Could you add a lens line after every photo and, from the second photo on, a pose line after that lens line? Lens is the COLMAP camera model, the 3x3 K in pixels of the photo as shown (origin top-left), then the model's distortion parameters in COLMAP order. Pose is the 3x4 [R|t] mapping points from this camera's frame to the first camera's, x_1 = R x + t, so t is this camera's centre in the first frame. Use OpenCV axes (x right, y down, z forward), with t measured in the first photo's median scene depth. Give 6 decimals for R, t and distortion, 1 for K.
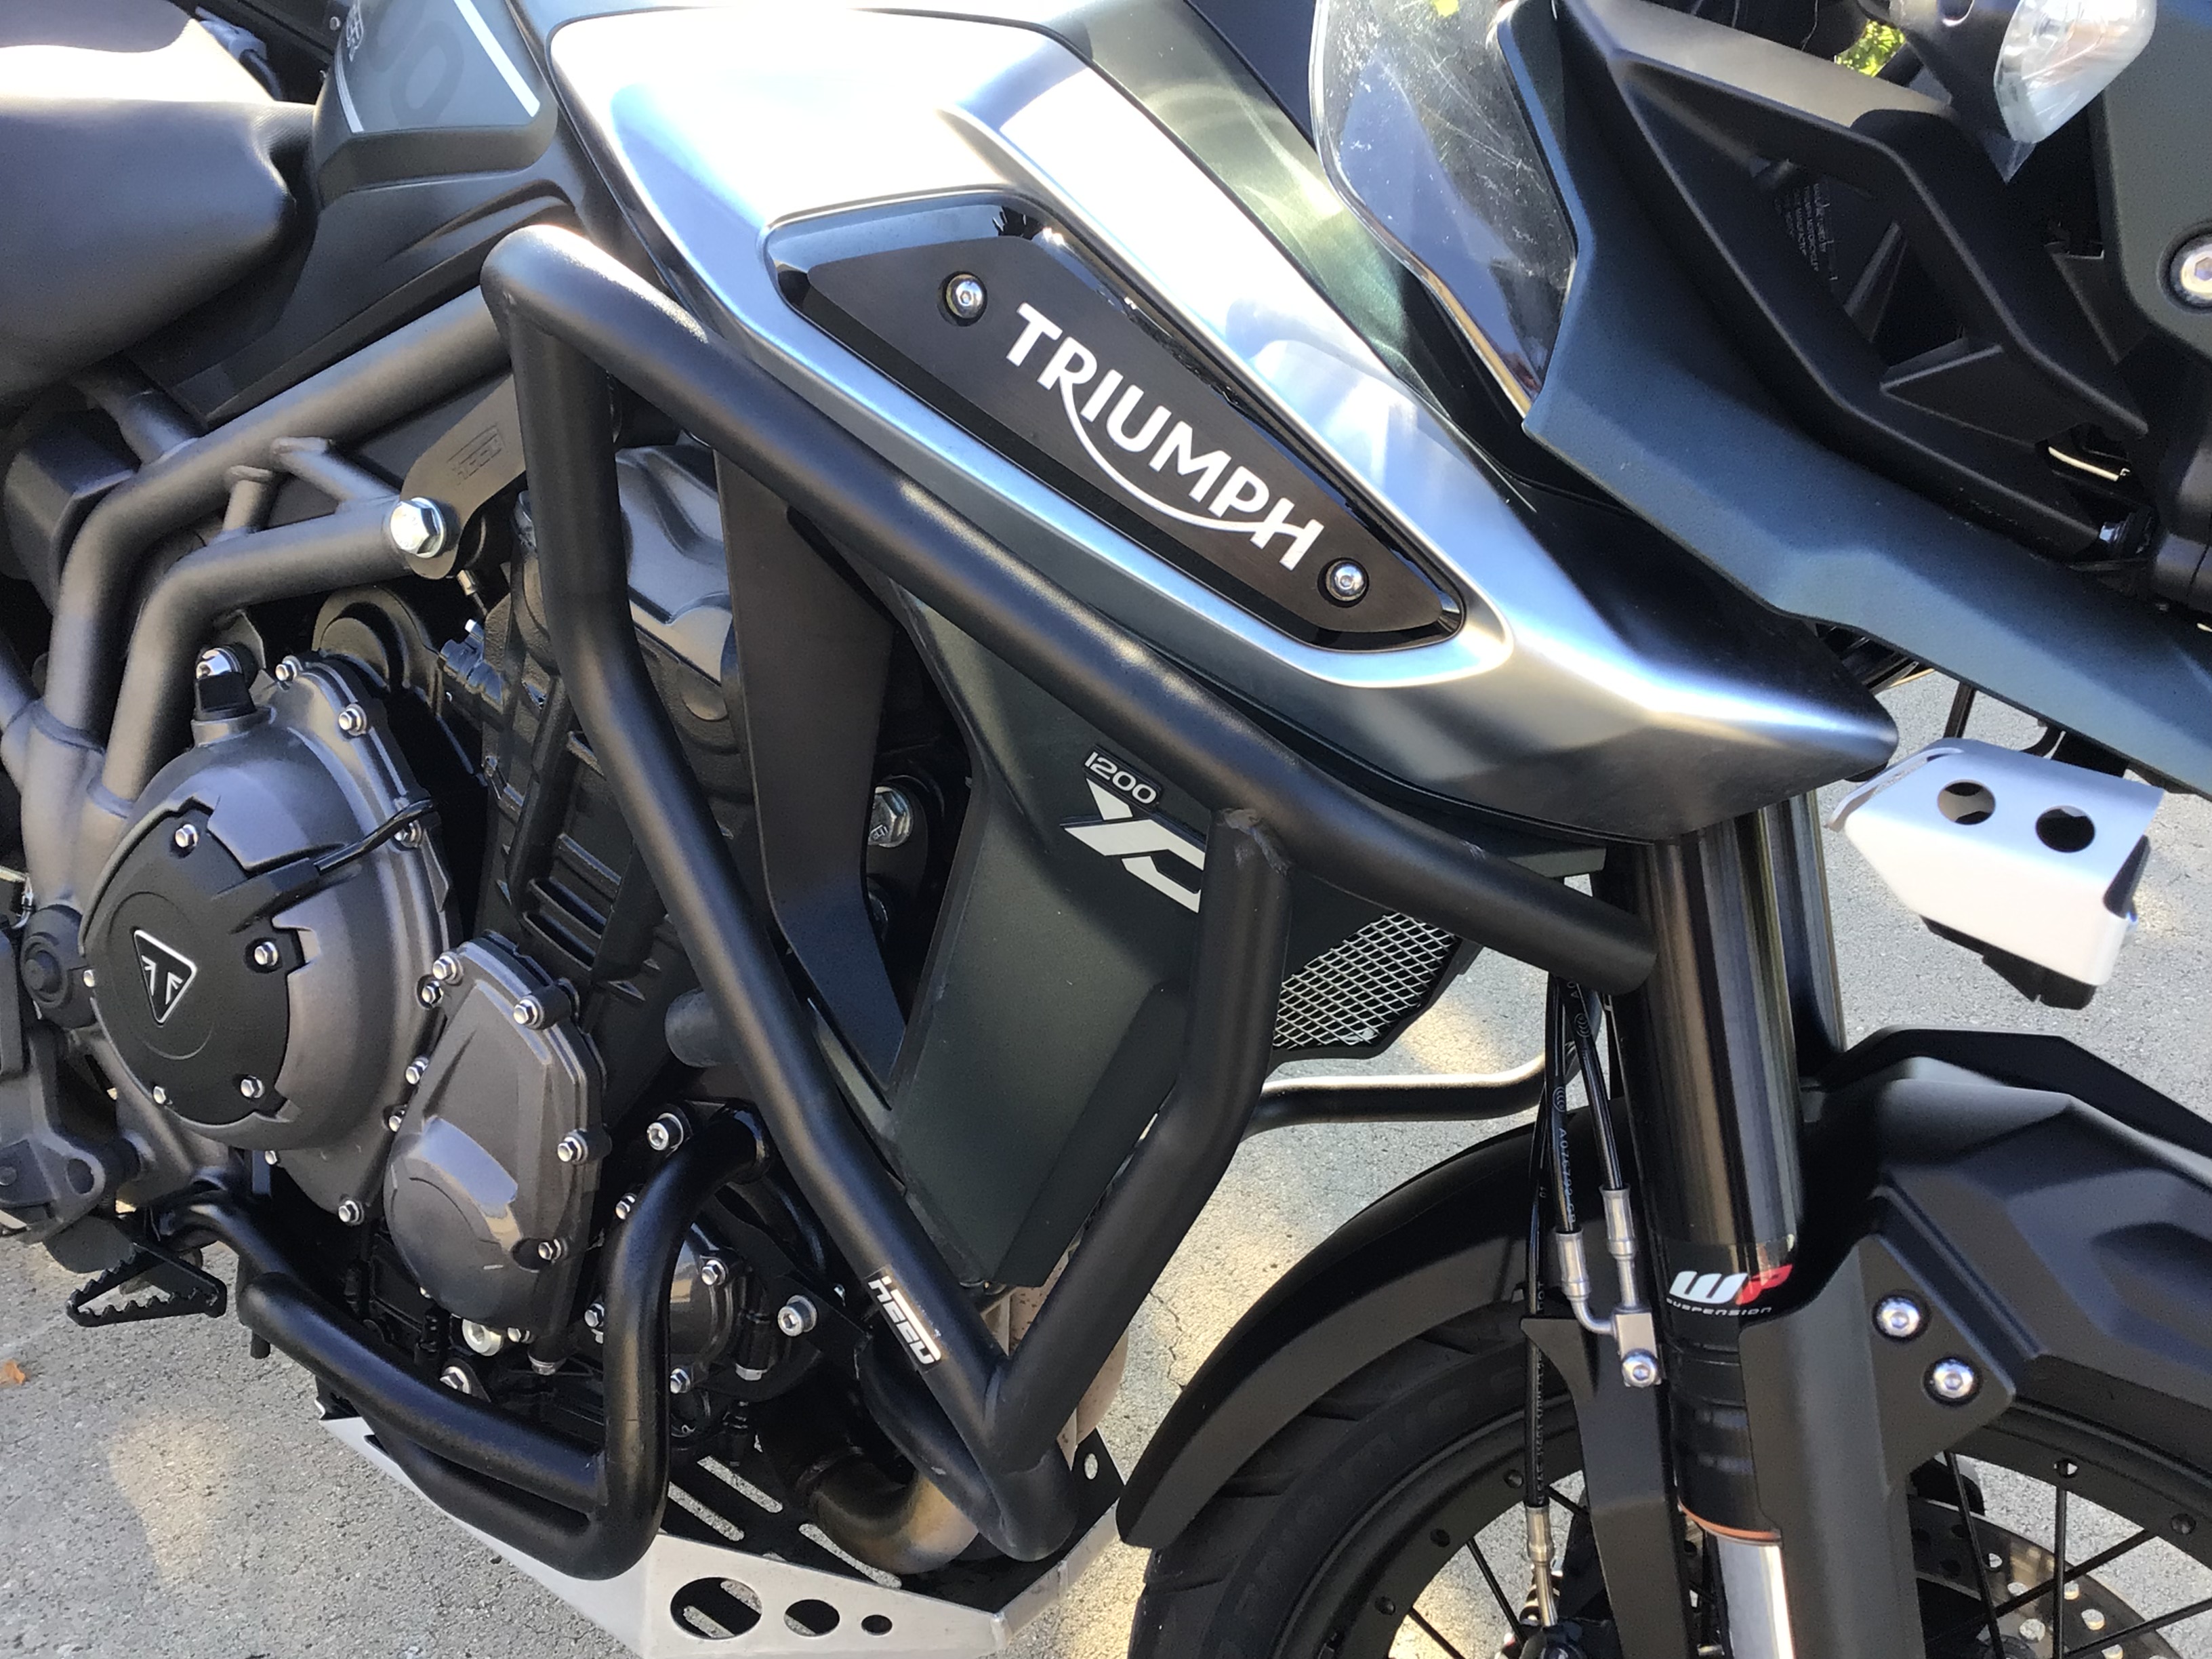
lens RADIAL K [[2017.5, 0, 1113.1], [0, 2017.5, 828.5], [0, 0, 1]] dist [0.086417, -0.123942]
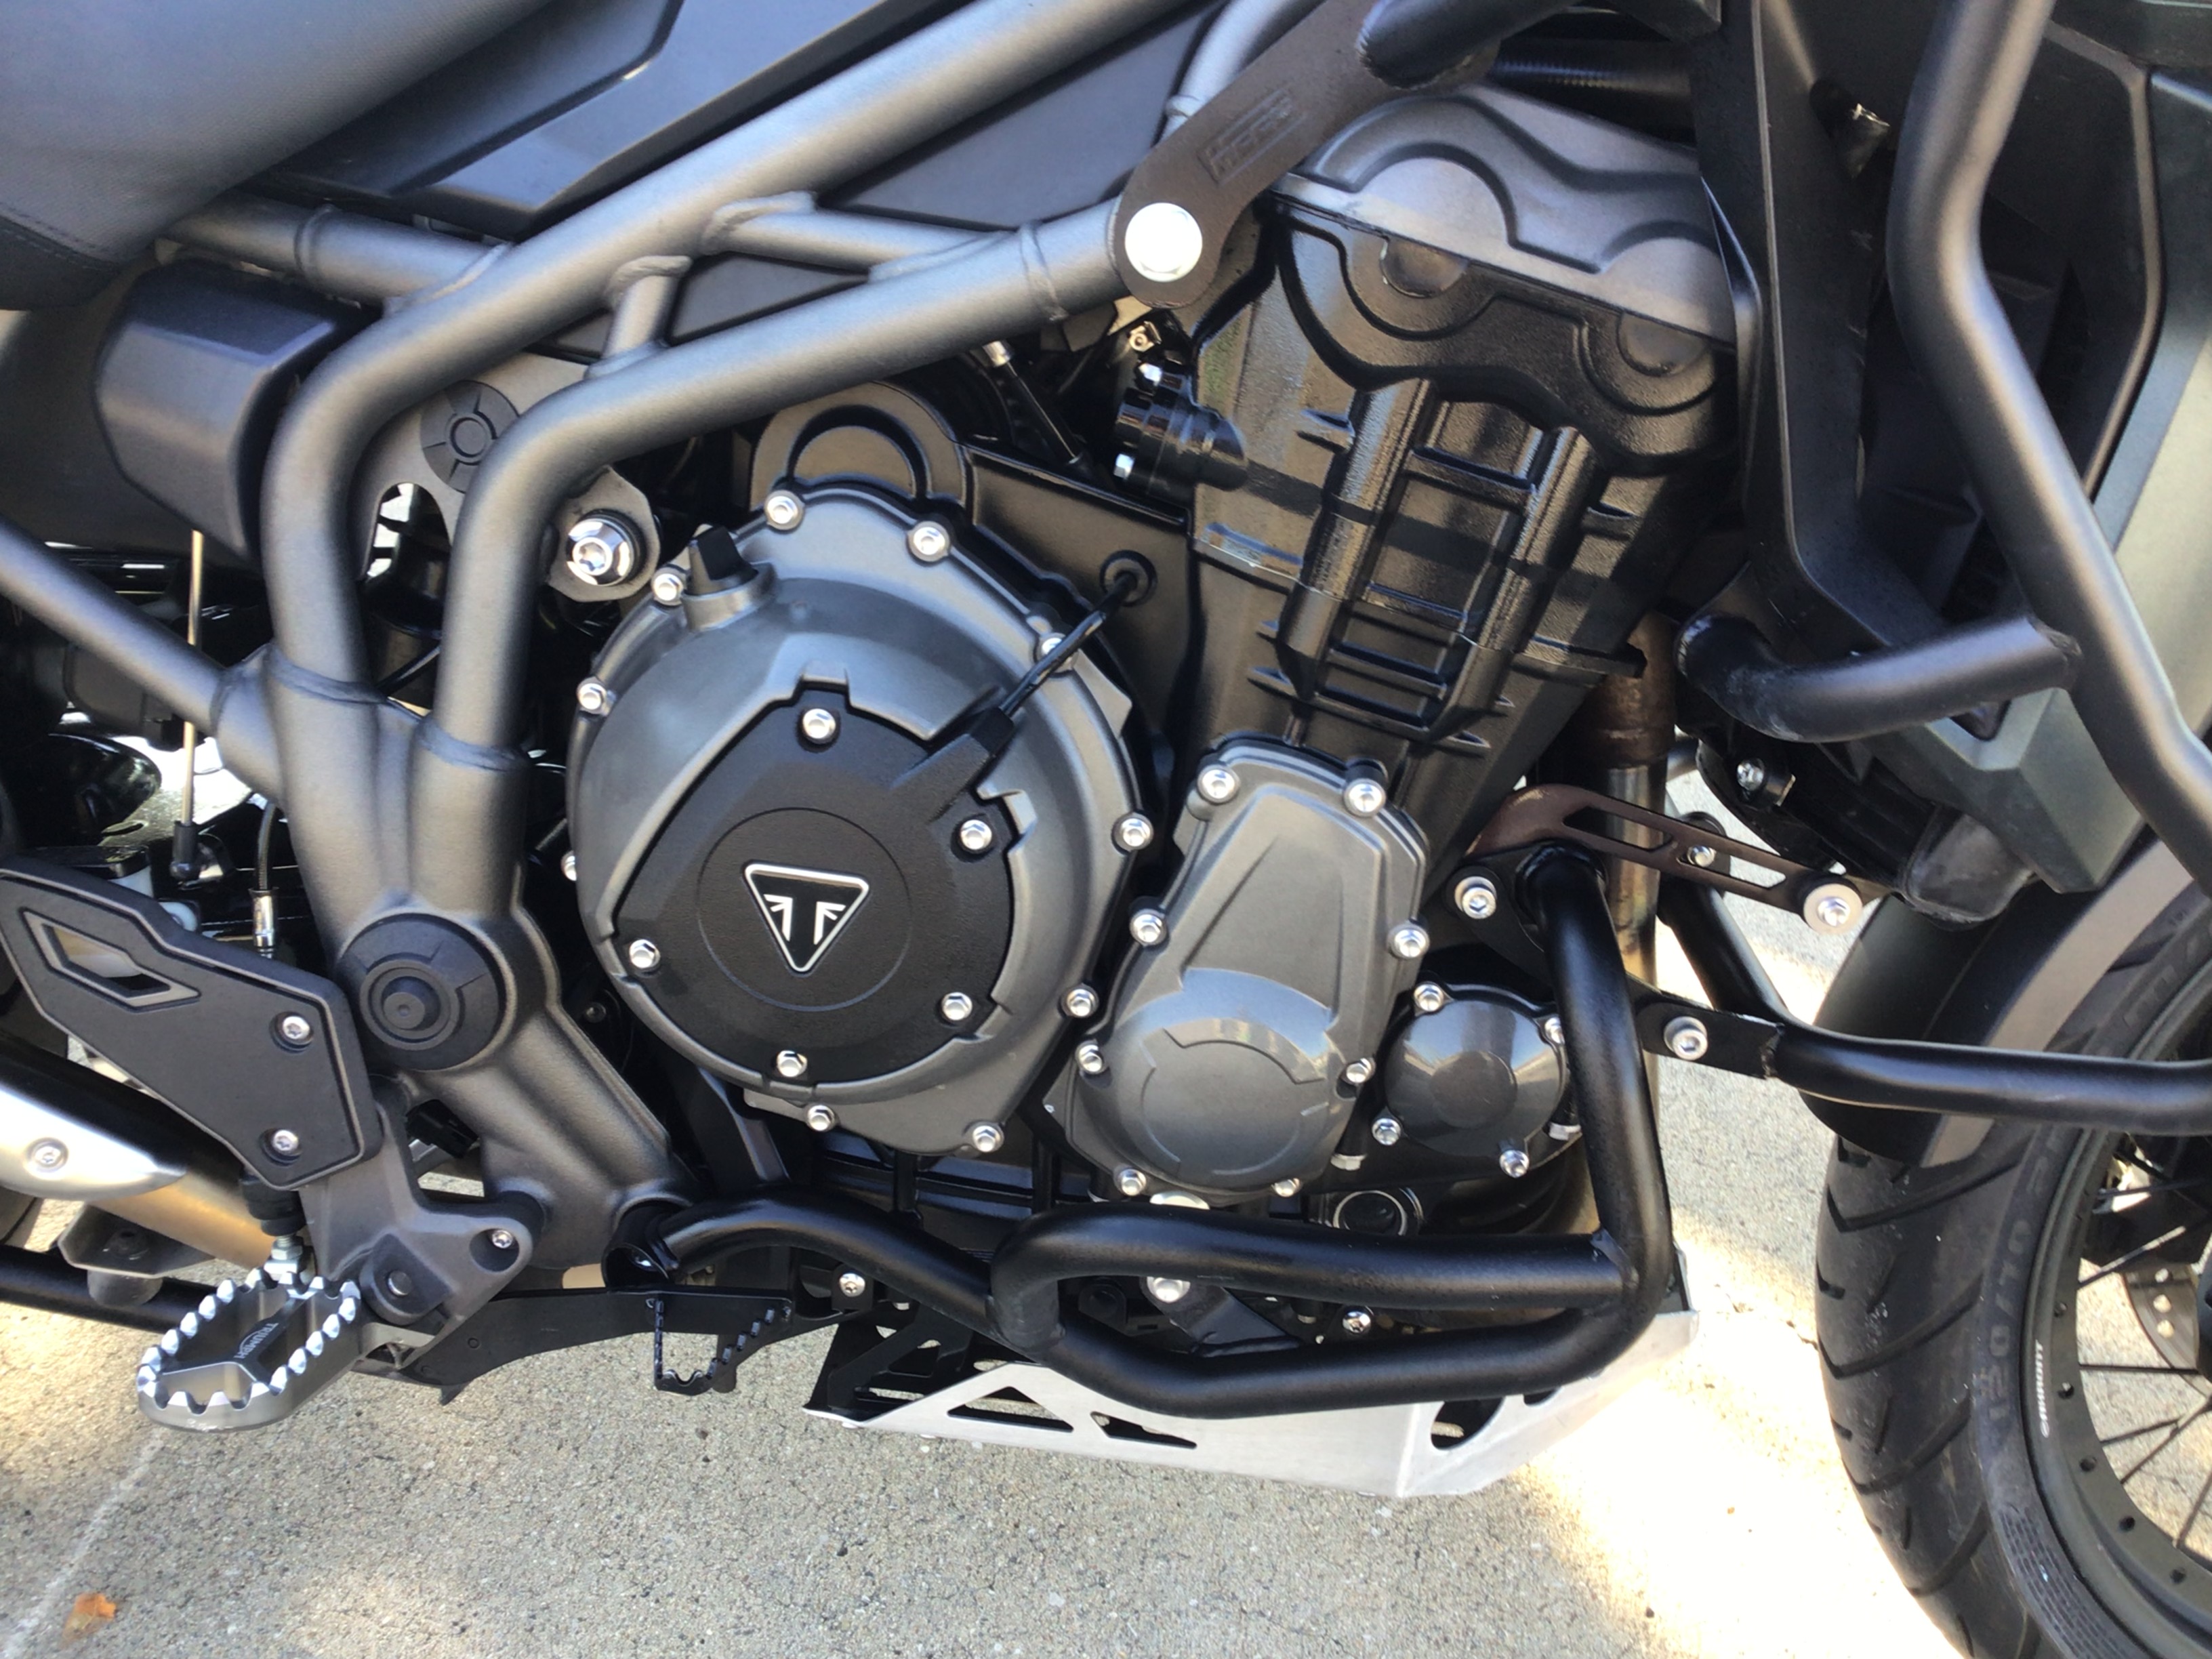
lens RADIAL K [[2017.5, 0, 1113.1], [0, 2017.5, 828.5], [0, 0, 1]] dist [0.086417, -0.123942]
pose [[0.878353, -0.271274, 0.393582, -0.658502], [0.240133, 0.962345, 0.127387, -0.028900], [-0.413319, -0.017379, 0.910420, 0.244874]]
